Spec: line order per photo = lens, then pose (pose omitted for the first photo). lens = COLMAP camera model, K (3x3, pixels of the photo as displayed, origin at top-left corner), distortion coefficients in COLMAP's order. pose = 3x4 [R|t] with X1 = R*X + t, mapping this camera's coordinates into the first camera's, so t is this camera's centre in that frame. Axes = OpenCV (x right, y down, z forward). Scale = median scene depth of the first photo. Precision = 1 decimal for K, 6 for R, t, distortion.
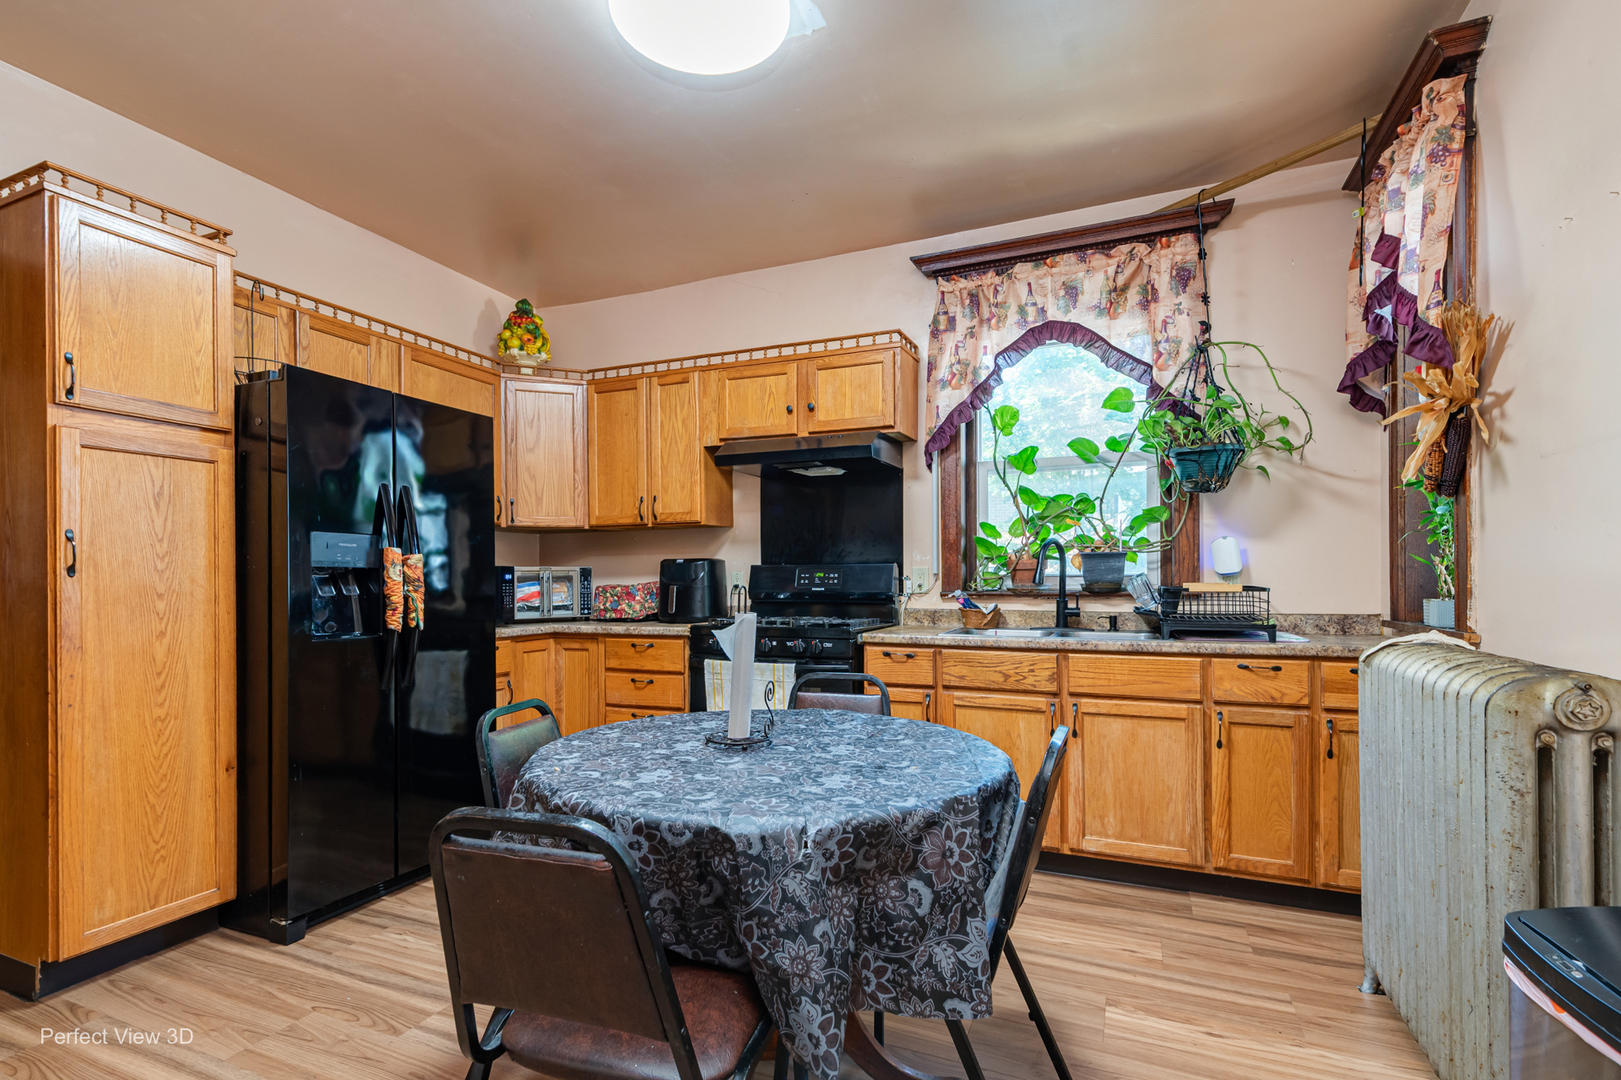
lens RADIAL K [[778.5, 0, 791.0], [0, 778.5, 575.7], [0, 0, 1]] dist [0.021805, -0.006857]
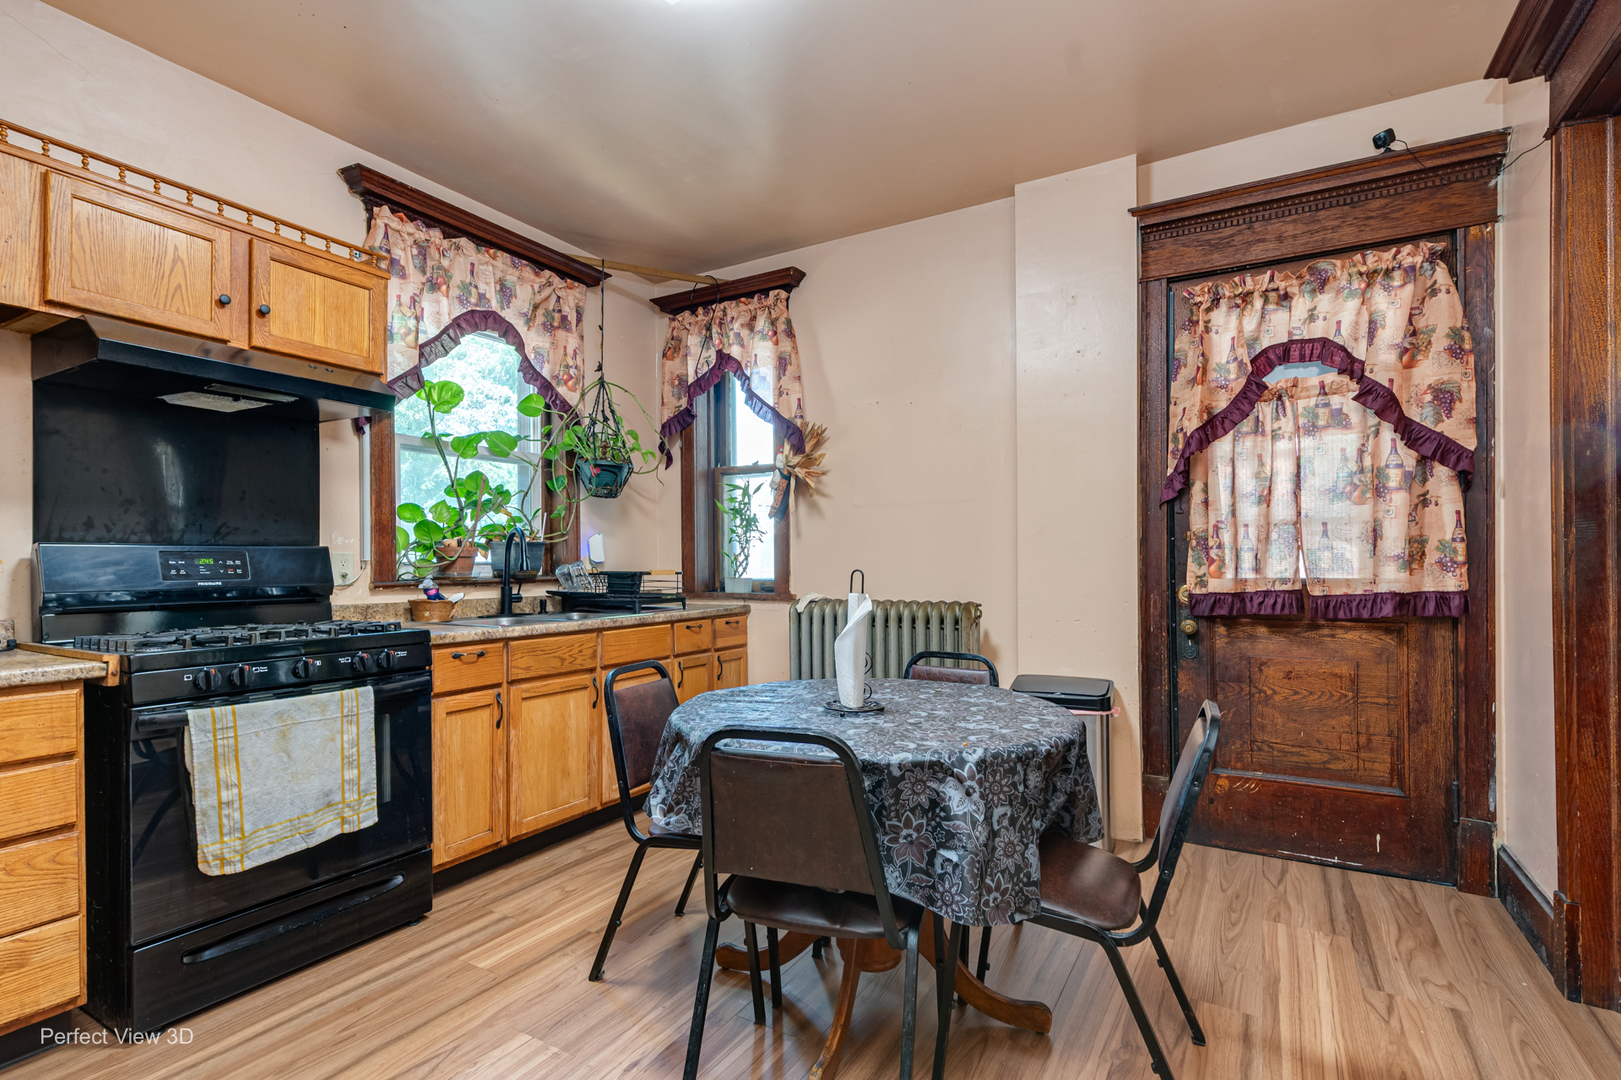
lens RADIAL K [[778.5, 0, 812.4], [0, 778.5, 553.2], [0, 0, 1]] dist [0.021805, -0.006857]
pose [[0.096124, 0.018249, 0.995202, -0.630303], [0.004966, 0.999811, -0.018814, 0.007579], [-0.995357, 0.006751, 0.096015, 0.497311]]
